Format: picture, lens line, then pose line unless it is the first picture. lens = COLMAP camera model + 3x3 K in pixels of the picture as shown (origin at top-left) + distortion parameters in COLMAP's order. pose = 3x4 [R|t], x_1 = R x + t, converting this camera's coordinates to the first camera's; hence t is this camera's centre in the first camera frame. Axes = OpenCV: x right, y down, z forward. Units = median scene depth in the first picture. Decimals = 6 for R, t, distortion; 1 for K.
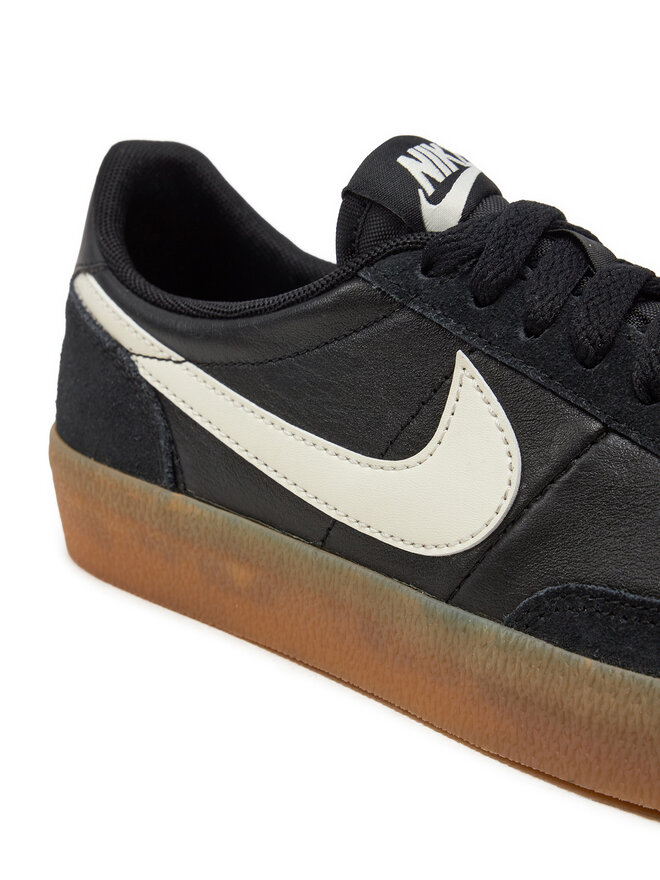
lens RADIAL K [[2174.9, 0, 330.0], [0, 2174.9, 440.0], [0, 0, 1]] dist [-0.023739, -1.014159]
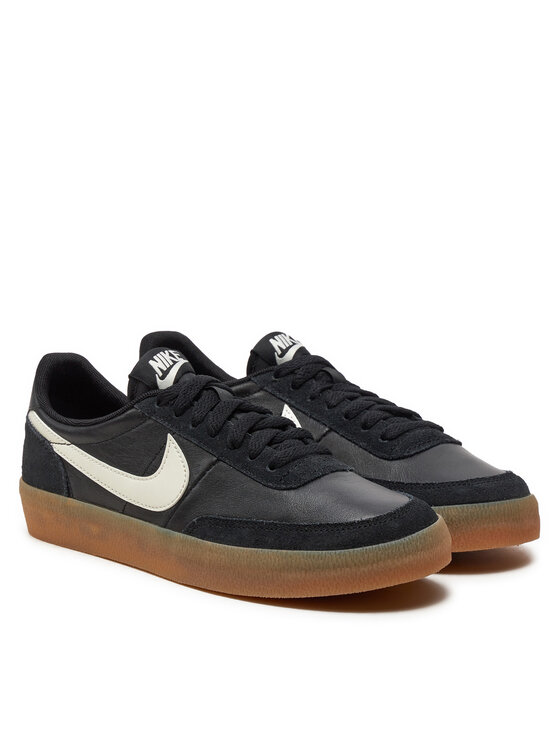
lens RADIAL K [[2991.6, 0, 280.0], [0, 2991.6, 373.0], [0, 0, 1]] dist [1.129673, -1.867411]
pose [[0.996914, -0.036422, -0.069541, 0.433062], [0.029872, 0.995218, -0.093000, 0.219947], [0.072596, 0.090635, 0.993235, -2.519824]]
